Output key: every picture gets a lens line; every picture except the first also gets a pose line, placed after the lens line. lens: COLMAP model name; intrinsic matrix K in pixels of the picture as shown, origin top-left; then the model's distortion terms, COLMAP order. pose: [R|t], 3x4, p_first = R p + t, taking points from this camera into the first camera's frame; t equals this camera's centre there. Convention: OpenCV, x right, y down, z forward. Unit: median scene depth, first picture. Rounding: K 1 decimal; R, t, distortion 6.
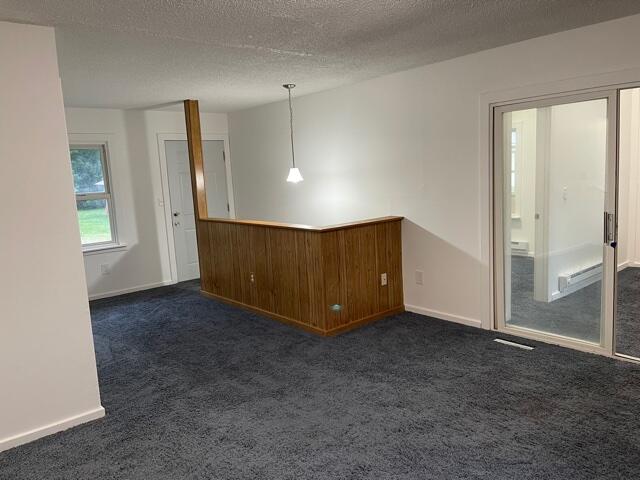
lens RADIAL K [[485.4, 0, 317.4], [0, 485.4, 242.4], [0, 0, 1]] dist [0.098830, -0.123678]
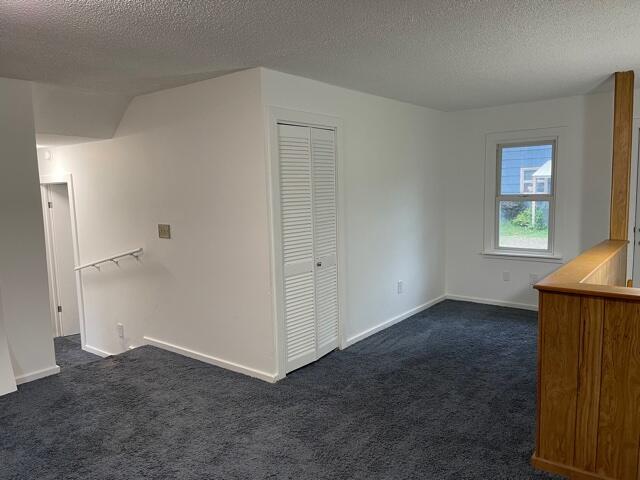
lens RADIAL K [[485.4, 0, 317.4], [0, 485.4, 242.4], [0, 0, 1]] dist [0.098830, -0.123678]
pose [[0.191444, 0.160792, -0.968243, 0.426528], [-0.126123, 0.982341, 0.138196, -0.103210], [0.973366, 0.095661, 0.208343, 0.498812]]
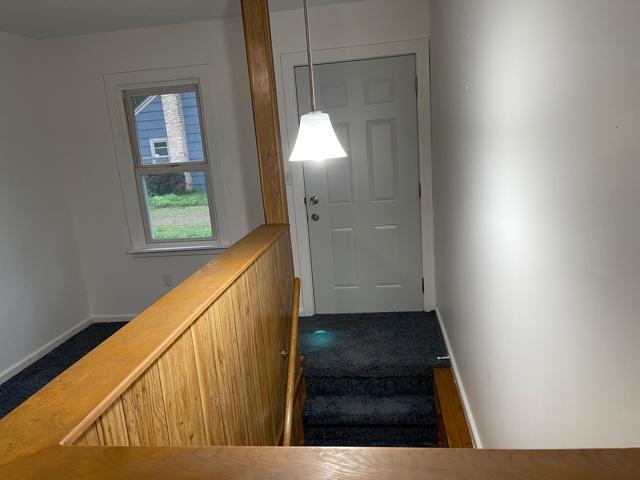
lens RADIAL K [[485.4, 0, 317.4], [0, 485.4, 242.4], [0, 0, 1]] dist [0.098830, -0.123678]
pose [[0.667838, 0.153556, -0.728294, 0.177179], [-0.064343, 0.986735, 0.149045, -0.121663], [0.741520, -0.052677, 0.668860, 0.806792]]
